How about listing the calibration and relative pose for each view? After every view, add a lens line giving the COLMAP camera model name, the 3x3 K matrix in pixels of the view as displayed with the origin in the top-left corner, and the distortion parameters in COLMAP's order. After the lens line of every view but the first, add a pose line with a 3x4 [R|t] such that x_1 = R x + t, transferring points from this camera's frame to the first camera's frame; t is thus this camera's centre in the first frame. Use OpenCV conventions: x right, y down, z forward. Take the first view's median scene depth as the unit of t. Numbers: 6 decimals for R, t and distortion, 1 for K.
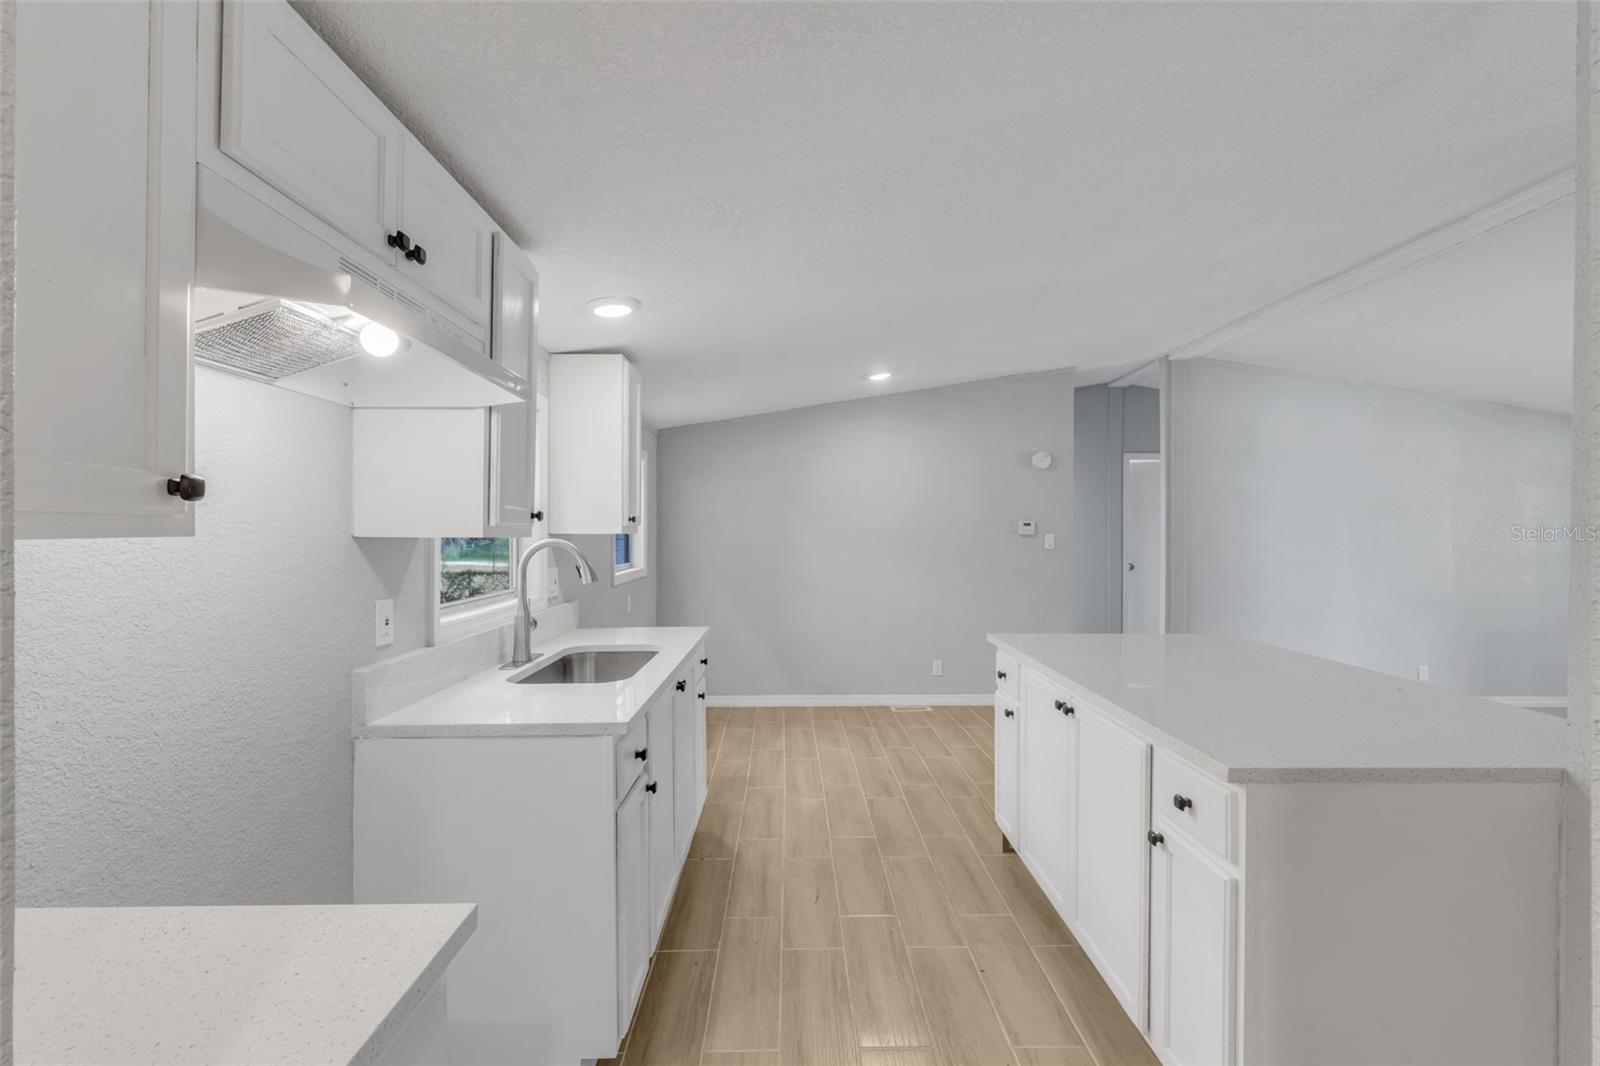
lens RADIAL K [[697.4, 0, 816.9], [0, 697.4, 515.9], [0, 0, 1]] dist [-0.002793, 0.000515]
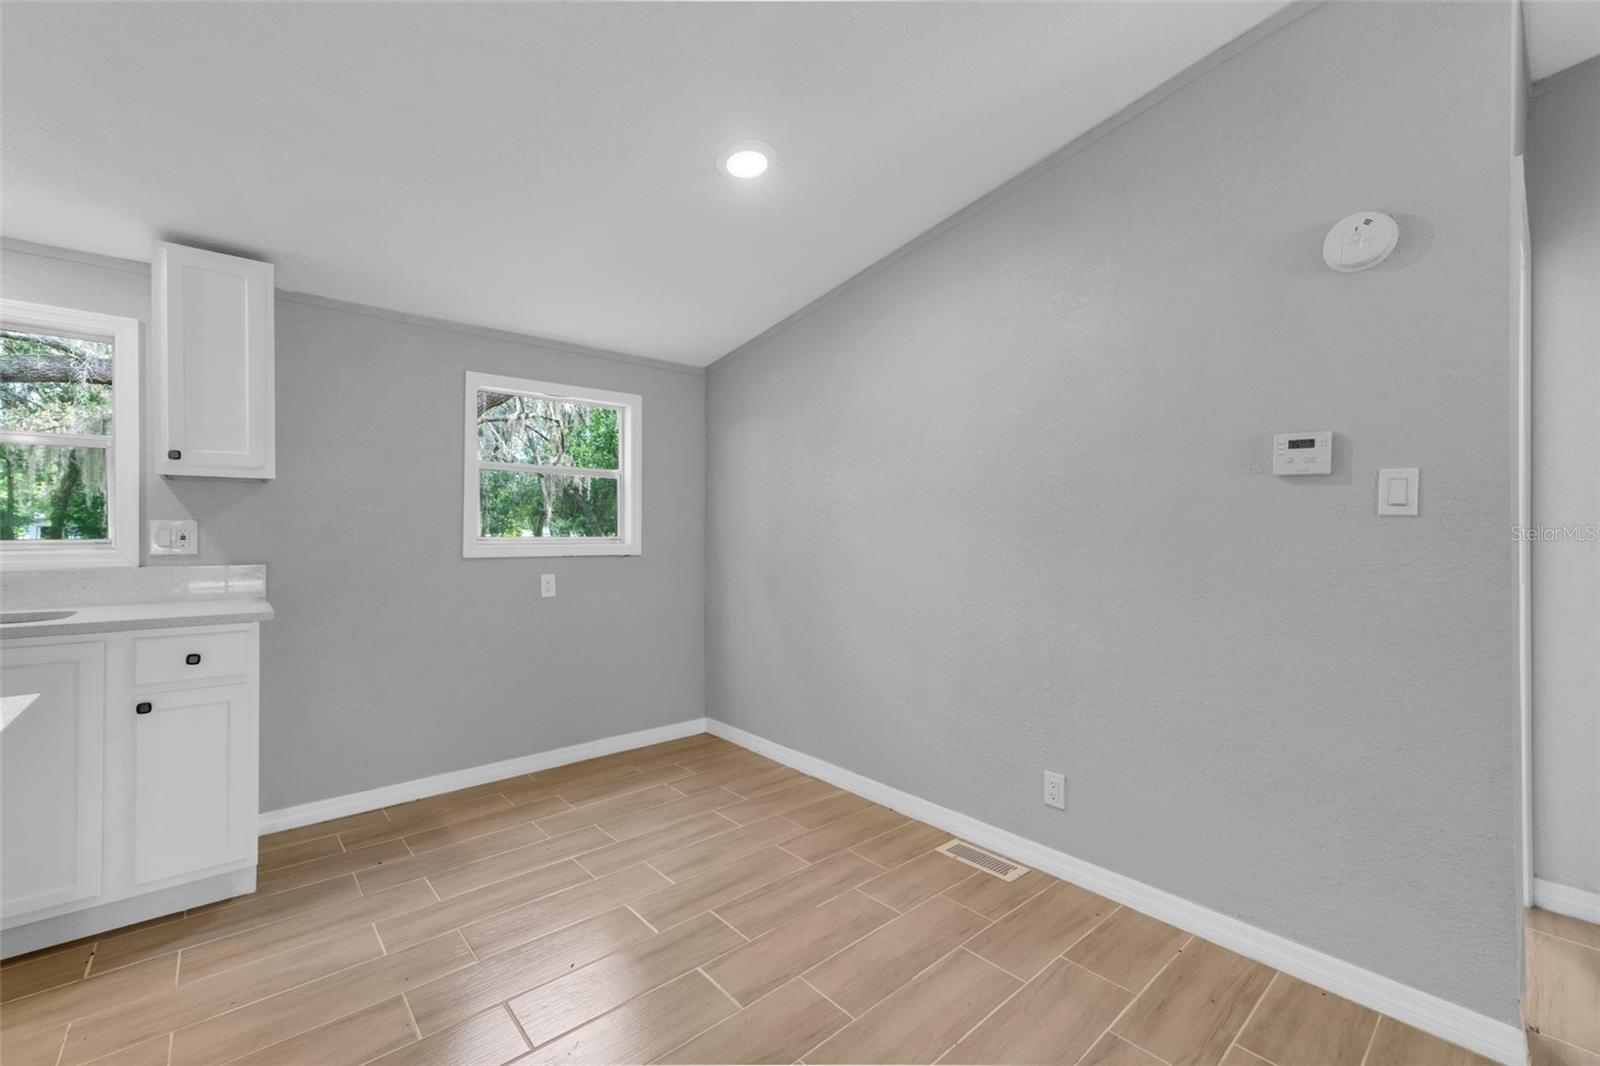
lens RADIAL K [[697.4, 0, 760.9], [0, 697.4, 518.8], [0, 0, 1]] dist [-0.002793, 0.000515]
pose [[0.621673, -0.010406, -0.783208, 0.478808], [0.011945, 0.999921, -0.003805, 0.056045], [0.783186, -0.006990, 0.621749, 0.689485]]
